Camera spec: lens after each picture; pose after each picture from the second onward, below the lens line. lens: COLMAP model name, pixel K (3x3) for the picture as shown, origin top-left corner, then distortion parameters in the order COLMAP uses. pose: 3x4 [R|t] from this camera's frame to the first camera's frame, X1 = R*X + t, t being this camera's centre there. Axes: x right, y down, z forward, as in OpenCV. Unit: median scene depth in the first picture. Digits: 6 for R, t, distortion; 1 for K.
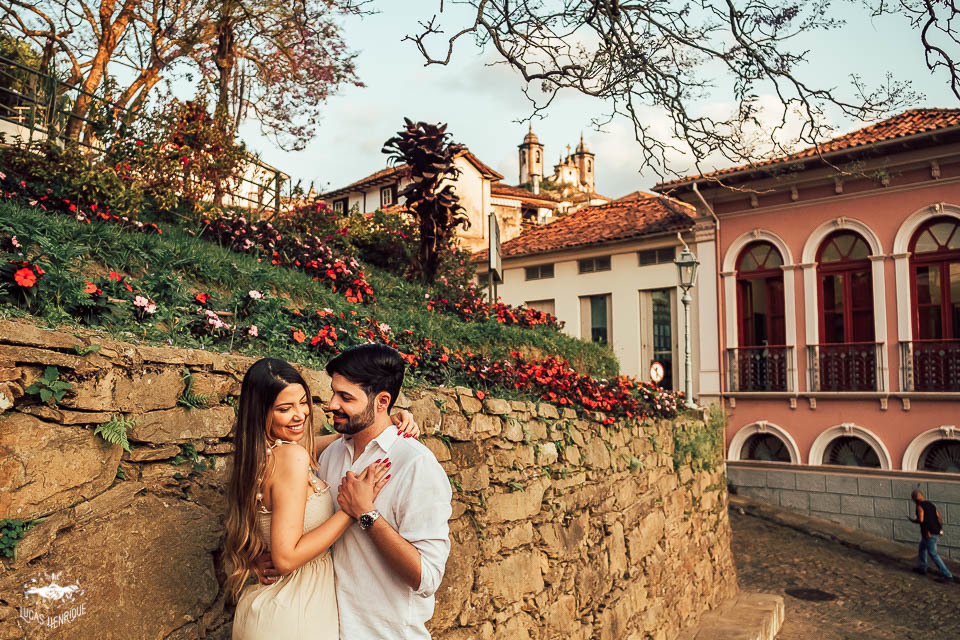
lens RADIAL K [[974.1, 0, 451.2], [0, 974.1, 317.4], [0, 0, 1]] dist [-0.078715, 0.180249]
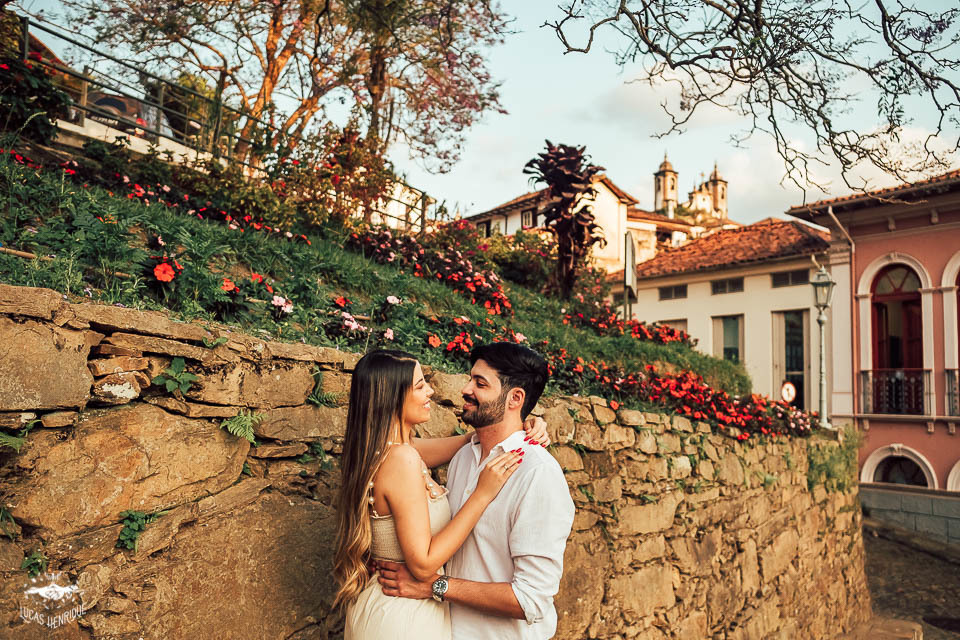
lens RADIAL K [[906.0, 0, 480.0], [0, 906.0, 320.0], [0, 0, 1]] dist [-0.080203, 0.181257]
pose [[0.992928, 0.018469, -0.117274, 0.000110], [-0.020754, 0.999617, -0.018288, 0.007973], [0.116891, 0.020592, 0.992931, 0.042574]]
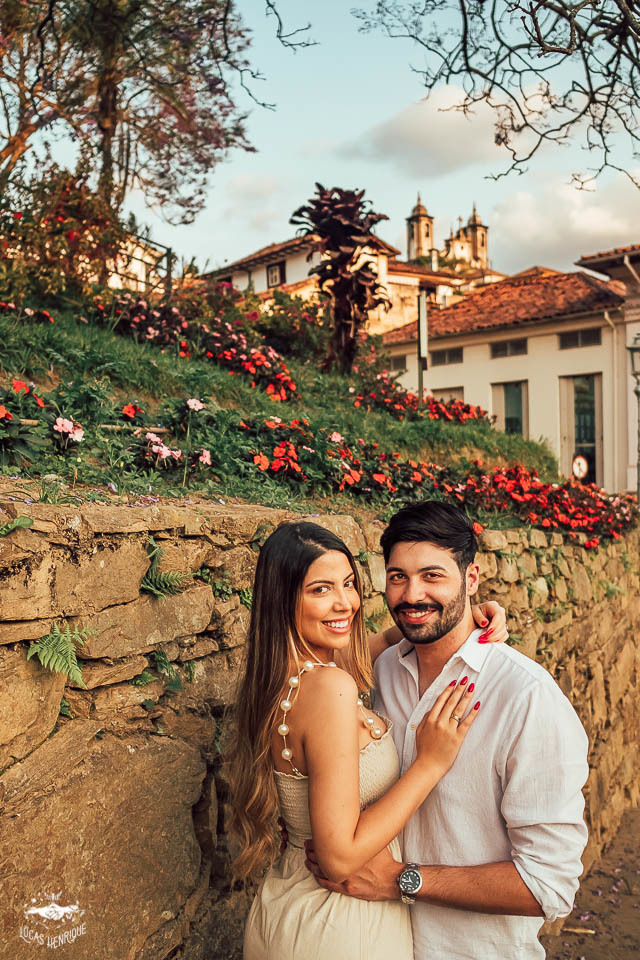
lens RADIAL K [[974.1, 0, 270.6], [0, 974.1, 465.5], [0, 0, 1]] dist [-0.078715, 0.180249]
pose [[0.999196, -0.005567, -0.039700, -0.069017], [0.008318, 0.997550, 0.069454, -0.017371], [0.039216, -0.069728, 0.996795, 0.144175]]
